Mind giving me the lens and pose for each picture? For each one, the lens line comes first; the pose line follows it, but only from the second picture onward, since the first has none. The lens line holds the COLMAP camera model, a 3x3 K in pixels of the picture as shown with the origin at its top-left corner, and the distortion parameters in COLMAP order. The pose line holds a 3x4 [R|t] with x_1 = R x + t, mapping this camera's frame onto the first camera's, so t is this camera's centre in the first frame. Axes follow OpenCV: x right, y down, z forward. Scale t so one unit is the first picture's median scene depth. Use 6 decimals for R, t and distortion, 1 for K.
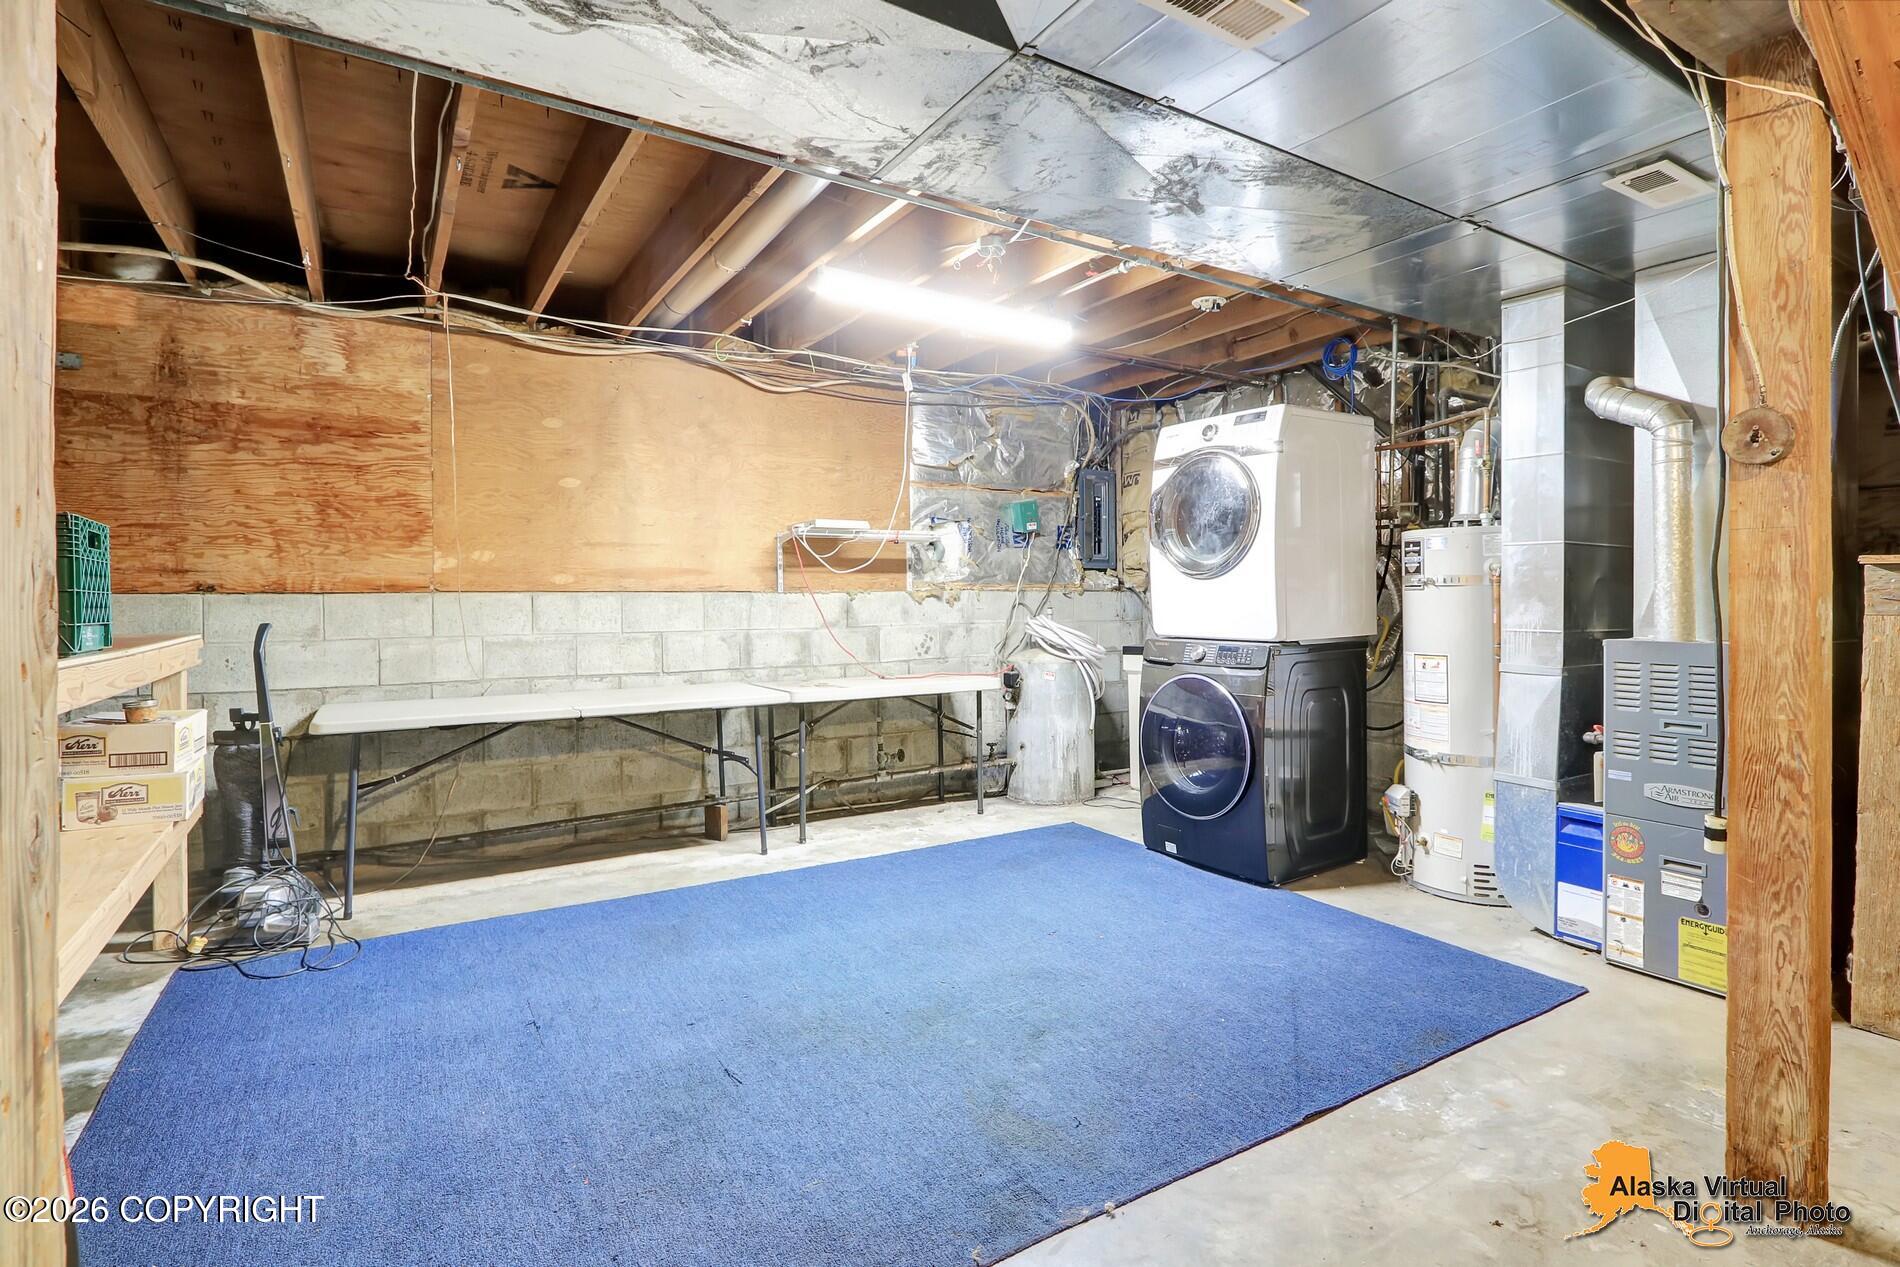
lens RADIAL K [[924.3, 0, 957.8], [0, 924.3, 591.6], [0, 0, 1]] dist [-0.000458, -0.000225]
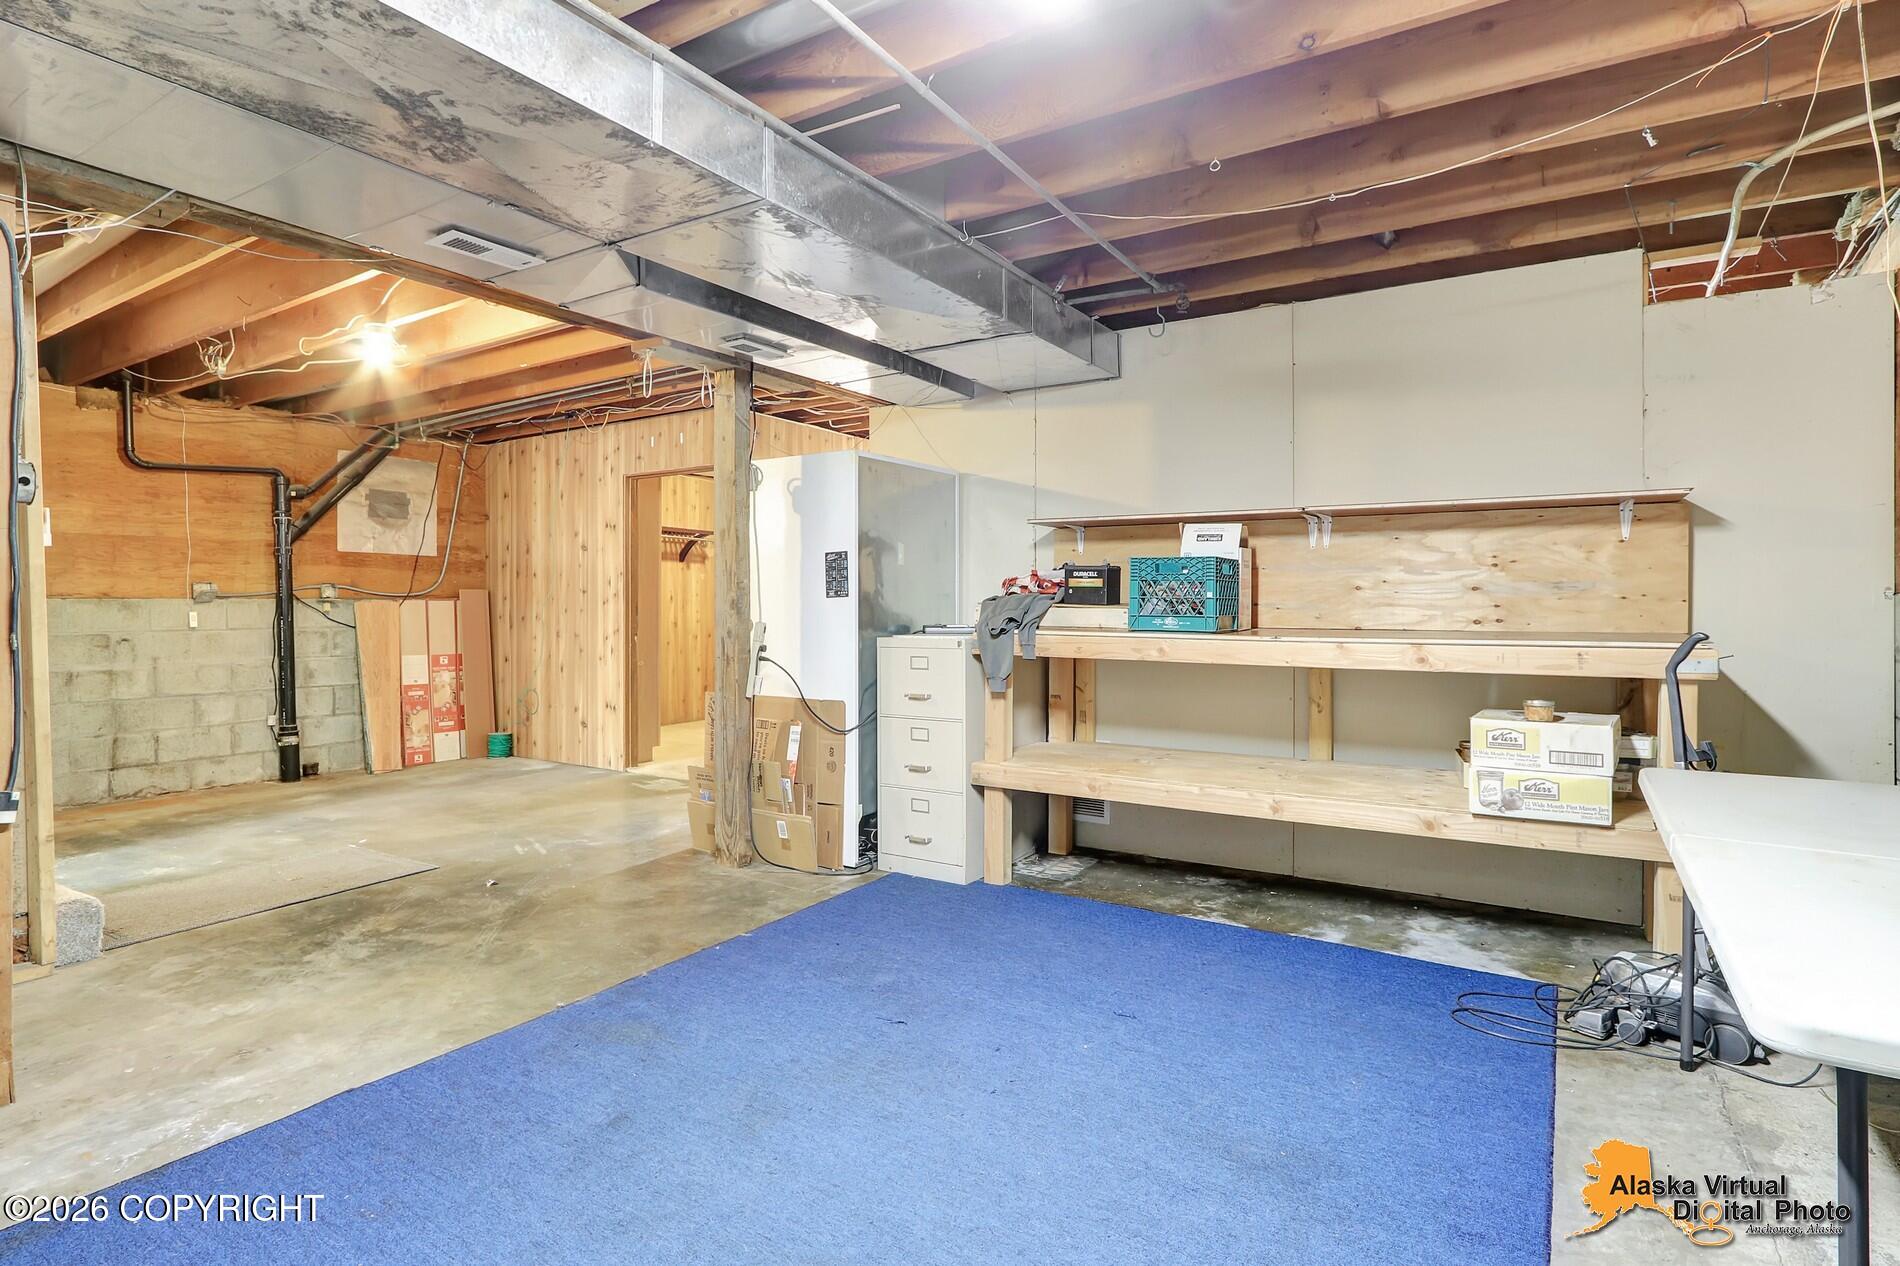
lens RADIAL K [[927.6, 0, 944.5], [0, 927.6, 609.7], [0, 0, 1]] dist [0.002455, 0.000979]
pose [[-0.902618, 0.011979, -0.430276, 0.115916], [0.010441, 0.999928, 0.005937, 0.002900], [0.430316, 0.000867, -0.902678, 1.263584]]
